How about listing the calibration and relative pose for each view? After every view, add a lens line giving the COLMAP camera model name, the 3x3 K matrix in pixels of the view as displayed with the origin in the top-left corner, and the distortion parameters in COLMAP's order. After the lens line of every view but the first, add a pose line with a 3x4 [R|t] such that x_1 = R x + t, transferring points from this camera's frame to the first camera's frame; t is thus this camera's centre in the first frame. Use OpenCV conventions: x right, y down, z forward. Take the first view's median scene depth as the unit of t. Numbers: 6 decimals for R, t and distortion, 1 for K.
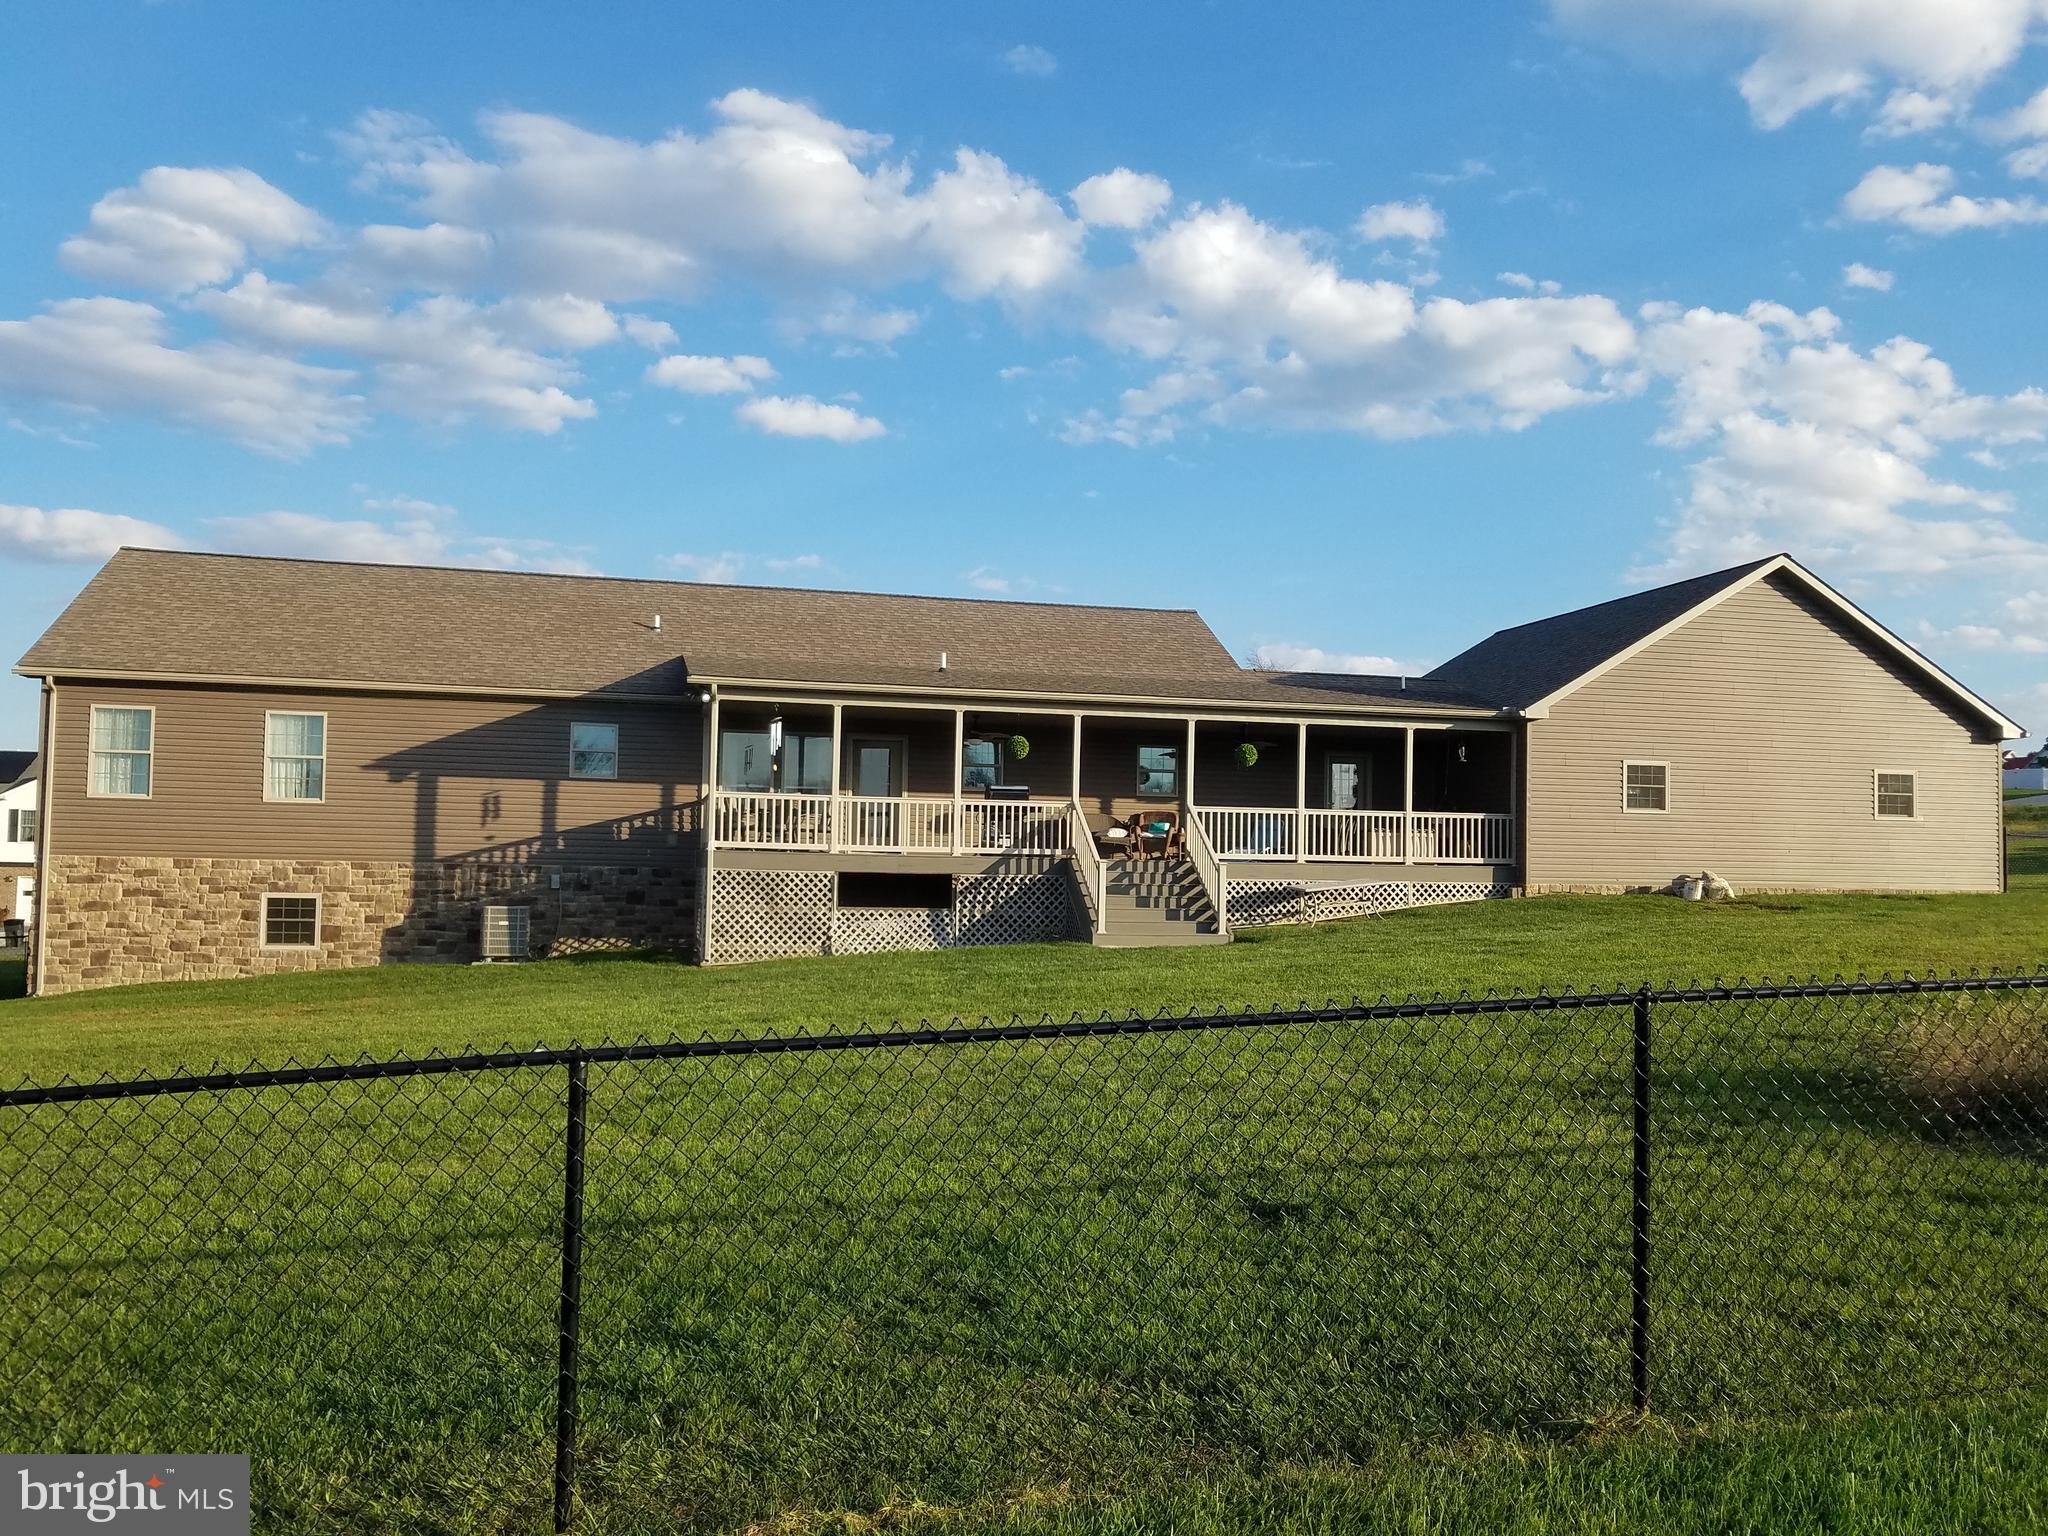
lens RADIAL K [[1483.7, 0, 1024.0], [0, 1483.7, 768.0], [0, 0, 1]] dist [0.018981, 0.000527]
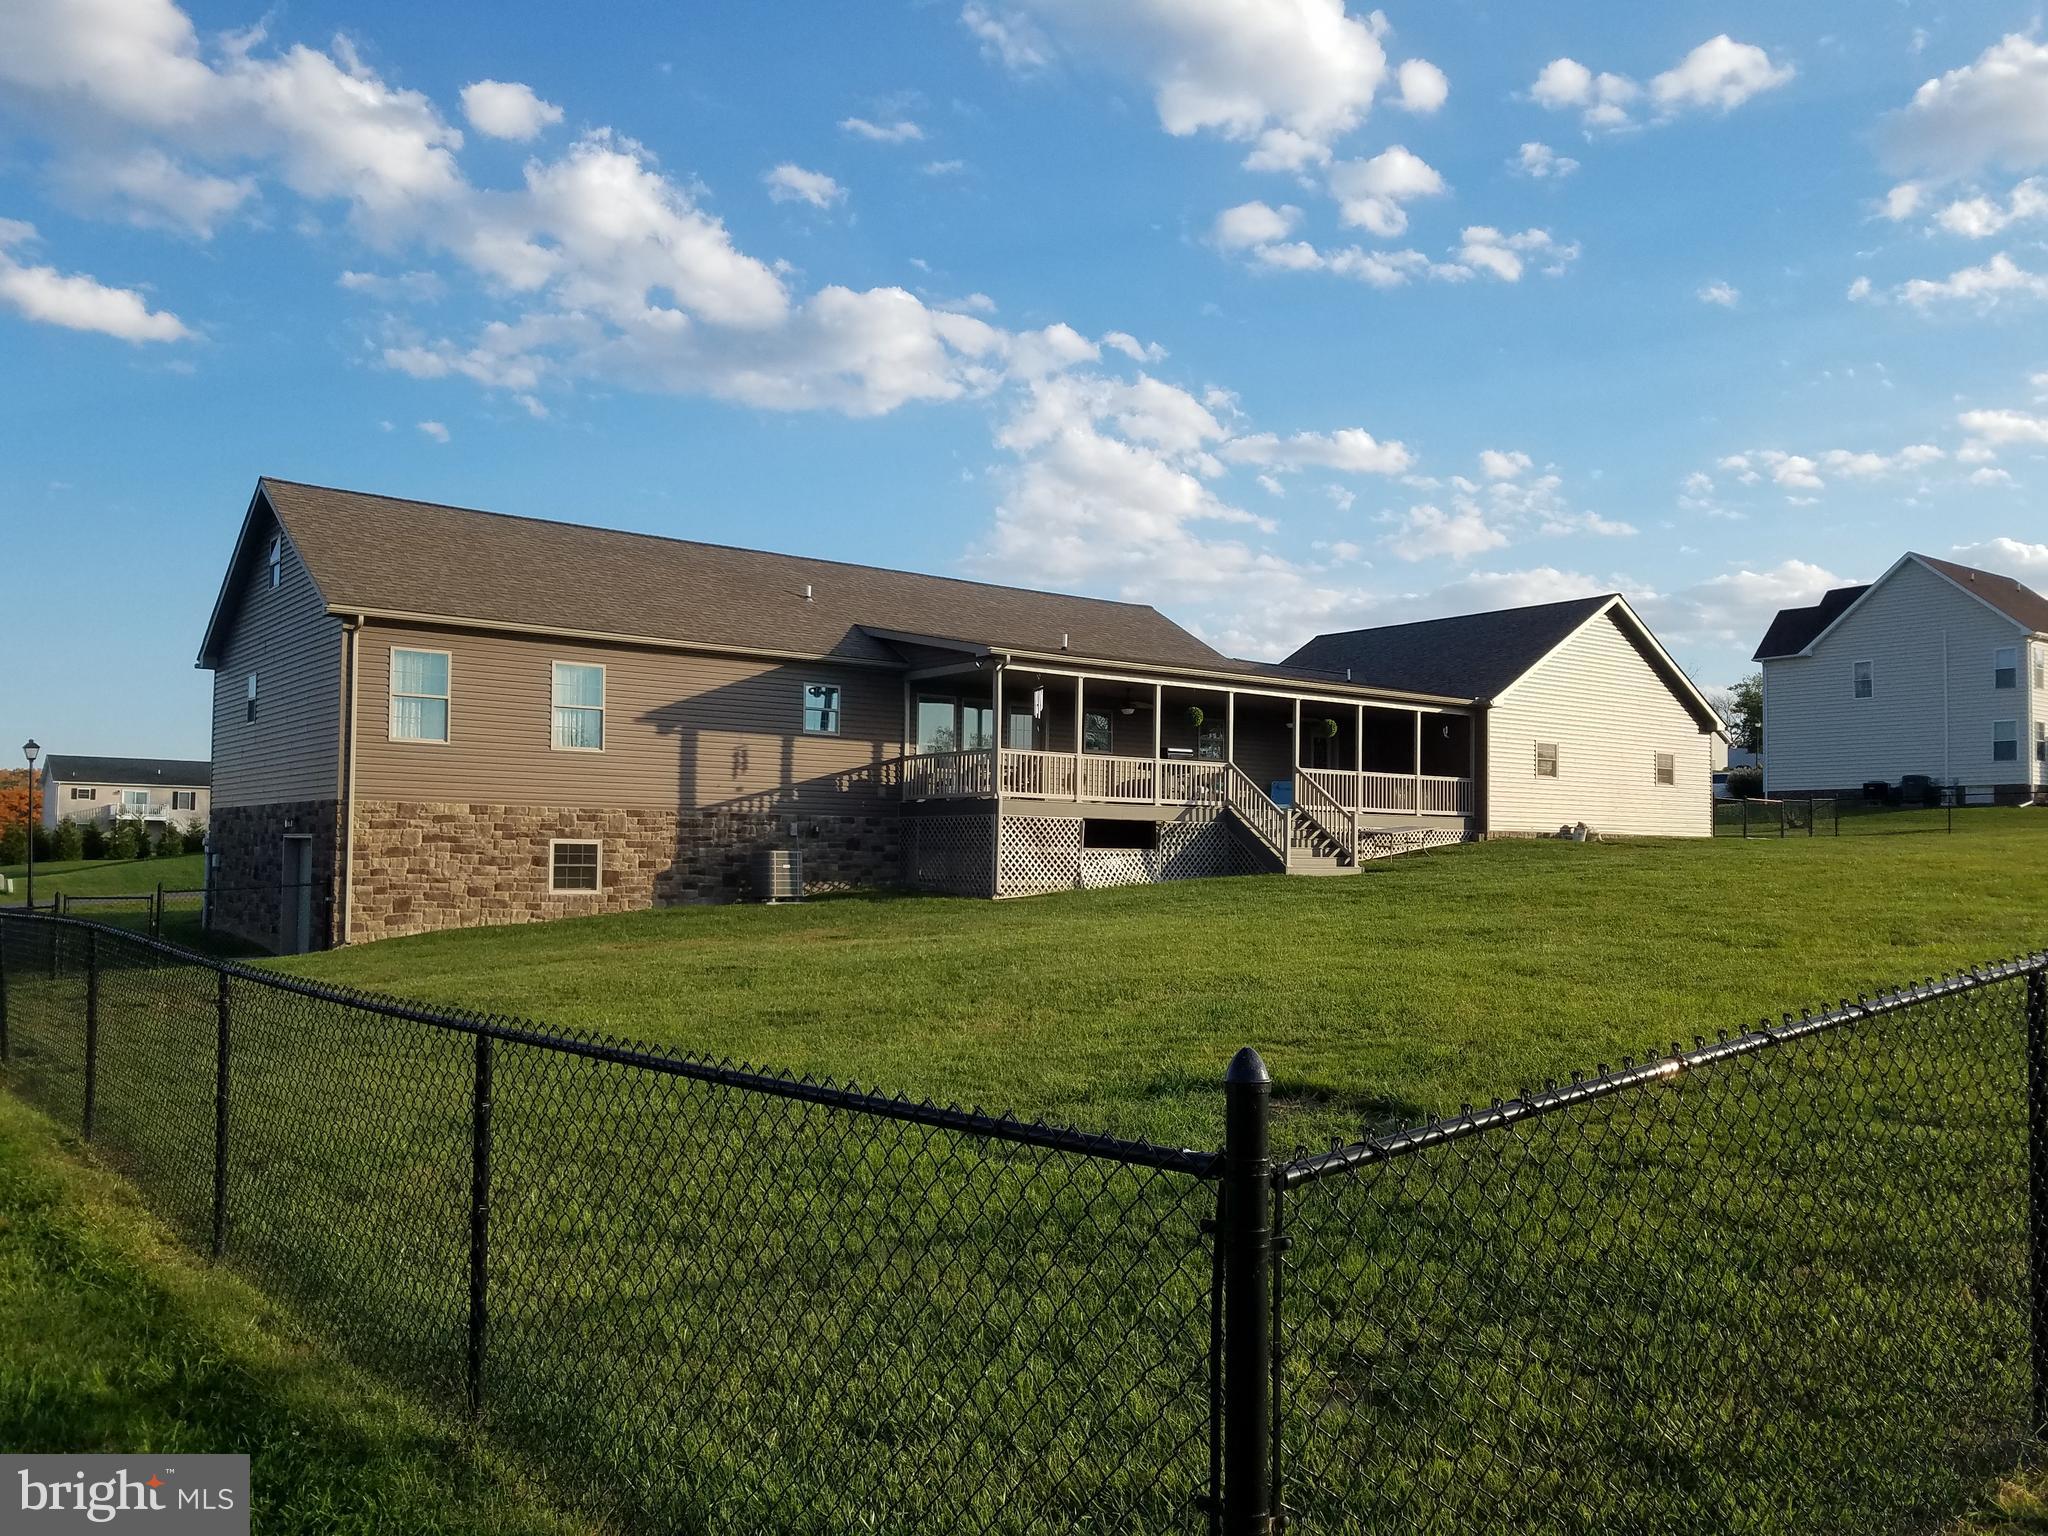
lens RADIAL K [[1594.3, 0, 997.7], [0, 1594.3, 808.0], [0, 0, 1]] dist [-0.000107, 0.001427]
pose [[0.905321, 0.004102, 0.424709, -0.673075], [-0.019543, 0.999297, 0.032008, 0.020567], [-0.424278, -0.037278, 0.904764, -0.115372]]
